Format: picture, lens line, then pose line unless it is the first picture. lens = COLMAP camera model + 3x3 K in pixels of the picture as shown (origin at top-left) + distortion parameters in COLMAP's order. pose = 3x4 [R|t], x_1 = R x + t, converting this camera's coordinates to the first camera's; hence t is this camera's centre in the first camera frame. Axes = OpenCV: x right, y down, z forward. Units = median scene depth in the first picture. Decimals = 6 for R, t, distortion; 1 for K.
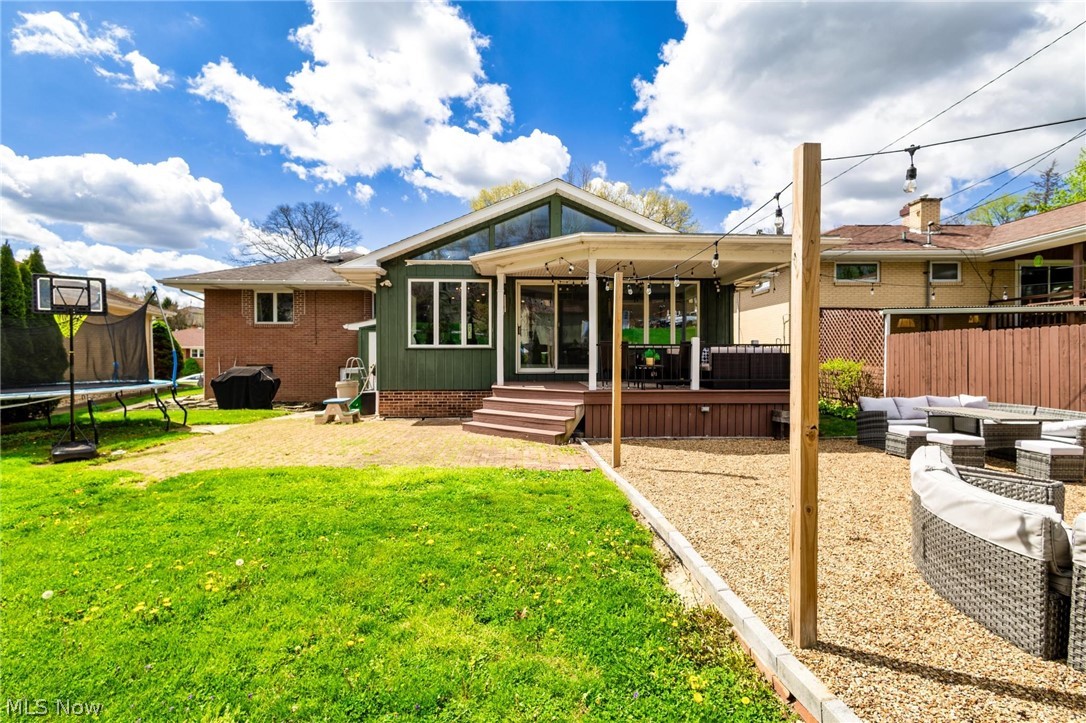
lens RADIAL K [[499.4, 0, 518.8], [0, 499.4, 362.3], [0, 0, 1]] dist [-0.002787, 0.001995]
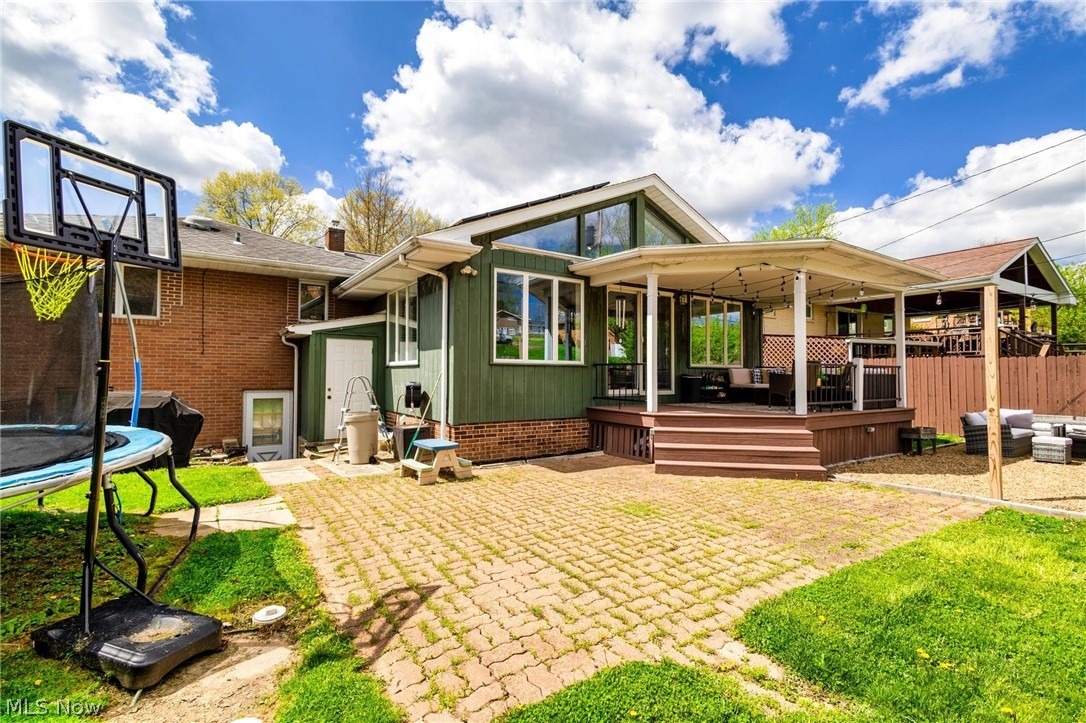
lens RADIAL K [[508.1, 0, 541.7], [0, 508.1, 363.2], [0, 0, 1]] dist [0.010281, -0.003933]
pose [[0.860673, 0.018593, 0.508819, -0.533012], [-0.000362, 0.999355, -0.035905, -0.002462], [-0.509158, 0.030718, 0.860125, 0.334924]]
